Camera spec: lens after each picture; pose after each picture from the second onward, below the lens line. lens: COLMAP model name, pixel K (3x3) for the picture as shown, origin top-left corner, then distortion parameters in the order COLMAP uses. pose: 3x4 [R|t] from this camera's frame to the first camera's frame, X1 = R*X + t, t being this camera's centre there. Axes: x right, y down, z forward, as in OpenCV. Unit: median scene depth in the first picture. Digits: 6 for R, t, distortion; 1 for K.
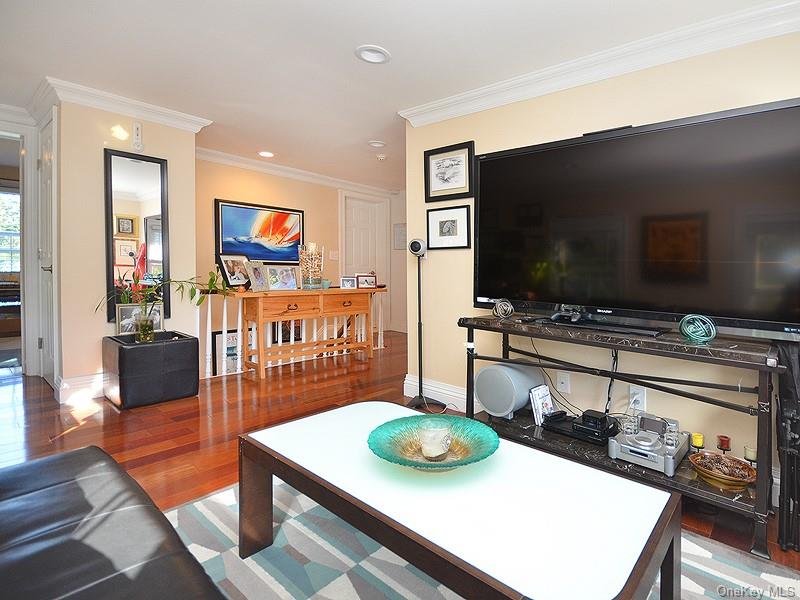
lens RADIAL K [[419.6, 0, 445.3], [0, 419.6, 322.5], [0, 0, 1]] dist [-0.000205, -0.003846]
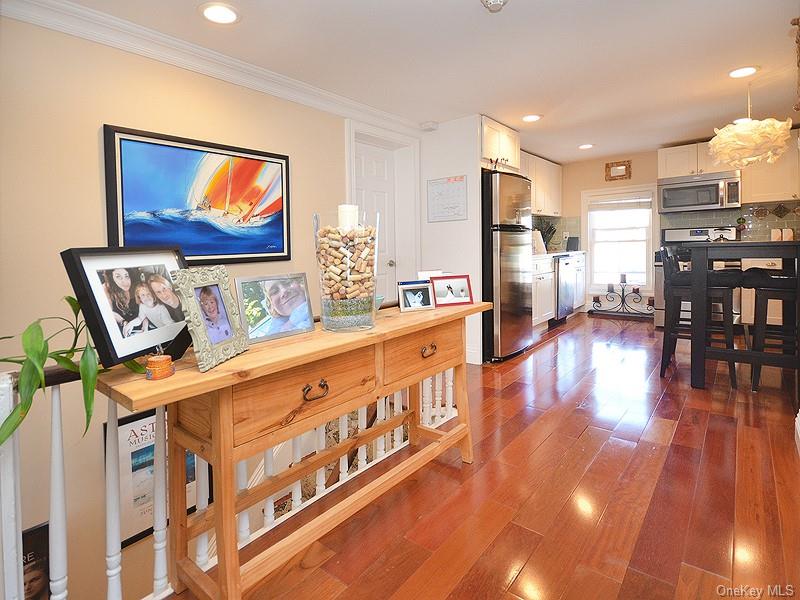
lens RADIAL K [[419.6, 0, 385.1], [0, 419.6, 253.4], [0, 0, 1]] dist [-0.000205, -0.003846]
pose [[0.997965, -0.062806, 0.010986, -0.266890], [0.063640, 0.991762, -0.111167, -0.093182], [-0.003914, 0.111640, 0.993741, 0.571204]]
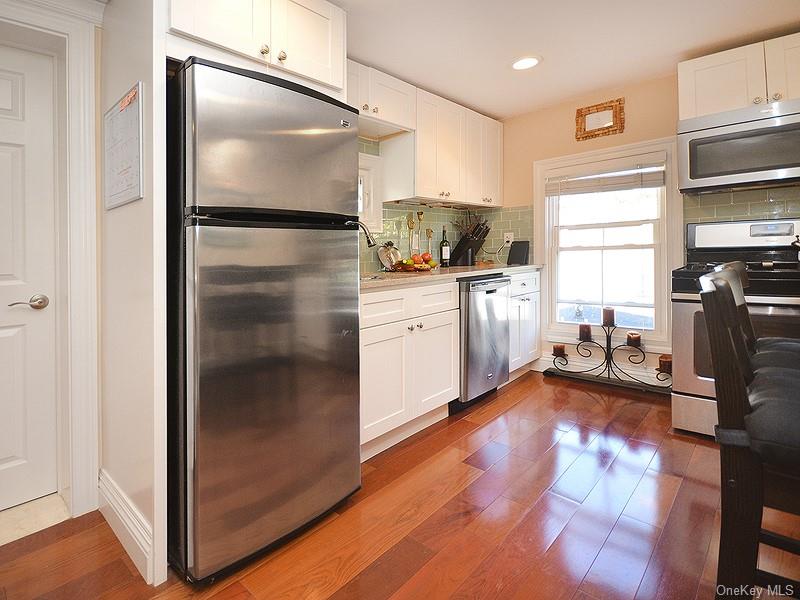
lens RADIAL K [[419.6, 0, 320.5], [0, 419.6, 258.8], [0, 0, 1]] dist [-0.000205, -0.003846]
pose [[0.990770, -0.064762, -0.119082, 0.068475], [0.050497, 0.991593, -0.119135, -0.147216], [0.125796, 0.112022, 0.985711, 1.072261]]
